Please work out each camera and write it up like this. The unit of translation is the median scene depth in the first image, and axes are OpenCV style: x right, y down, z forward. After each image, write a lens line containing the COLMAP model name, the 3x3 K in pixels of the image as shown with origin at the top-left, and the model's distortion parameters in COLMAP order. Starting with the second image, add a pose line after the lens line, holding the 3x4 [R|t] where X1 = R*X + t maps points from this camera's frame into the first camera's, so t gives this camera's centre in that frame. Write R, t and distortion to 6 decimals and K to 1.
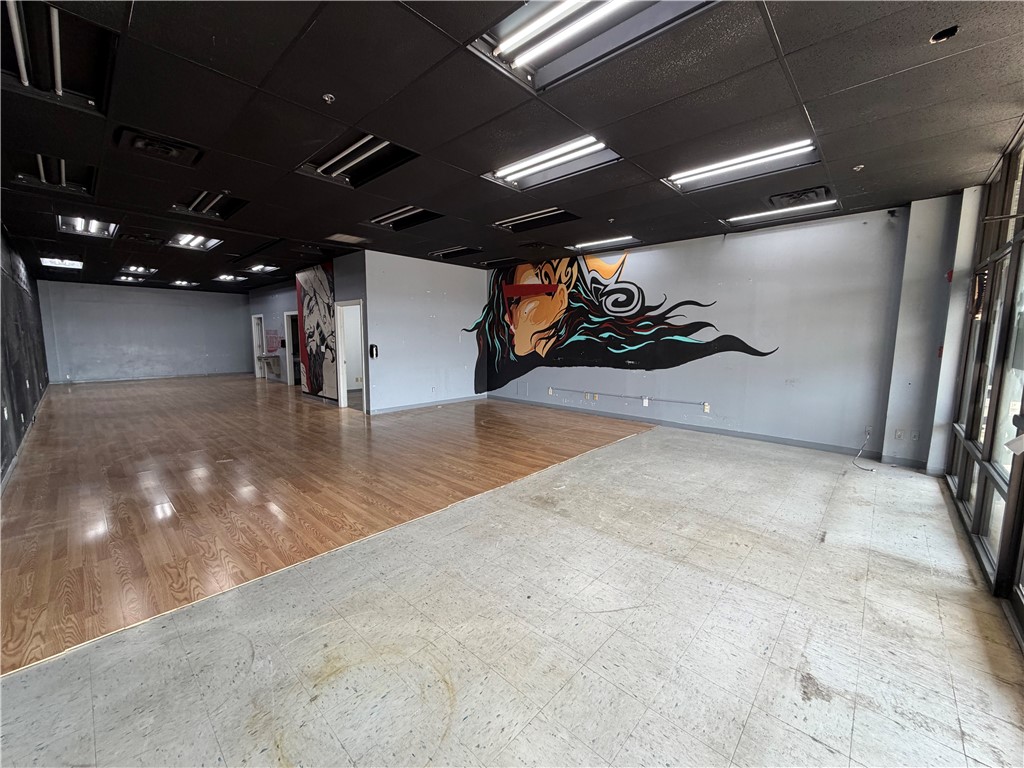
lens RADIAL K [[404.2, 0, 515.8], [0, 404.2, 382.8], [0, 0, 1]] dist [0.009143, 0.000667]
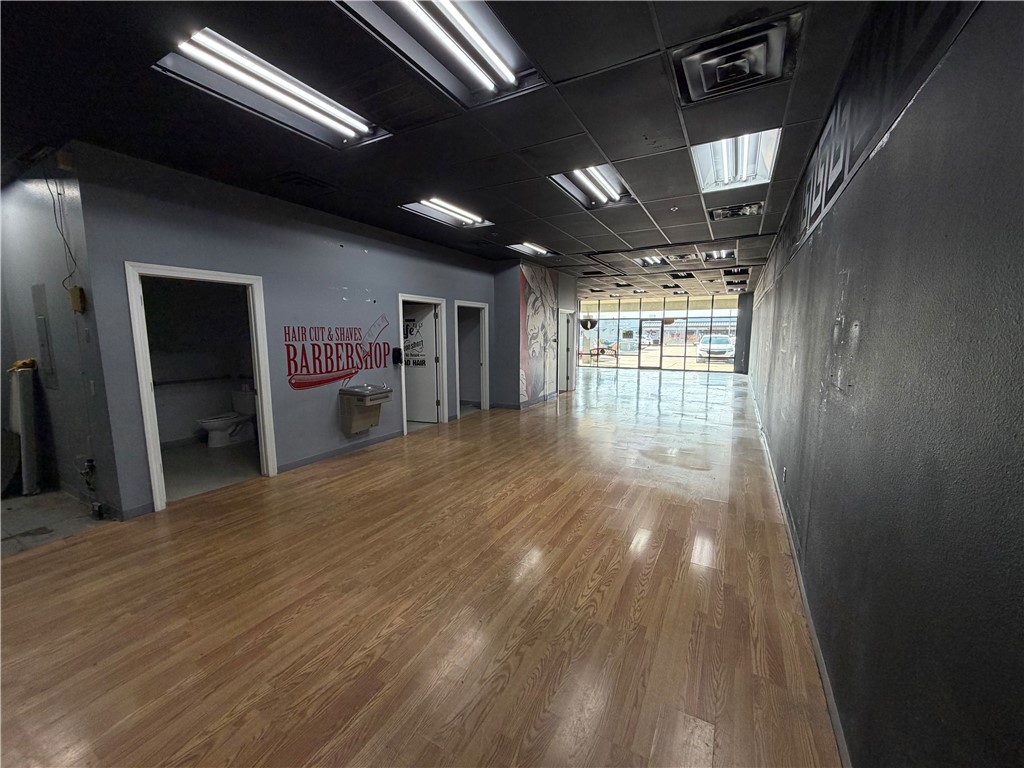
lens RADIAL K [[404.2, 0, 514.9], [0, 404.2, 385.9], [0, 0, 1]] dist [0.009143, 0.000667]
pose [[-0.239926, -0.132587, 0.961694, -1.509163], [0.113228, 0.980046, 0.163365, -0.173454], [-0.964165, 0.148086, -0.220126, 1.343083]]
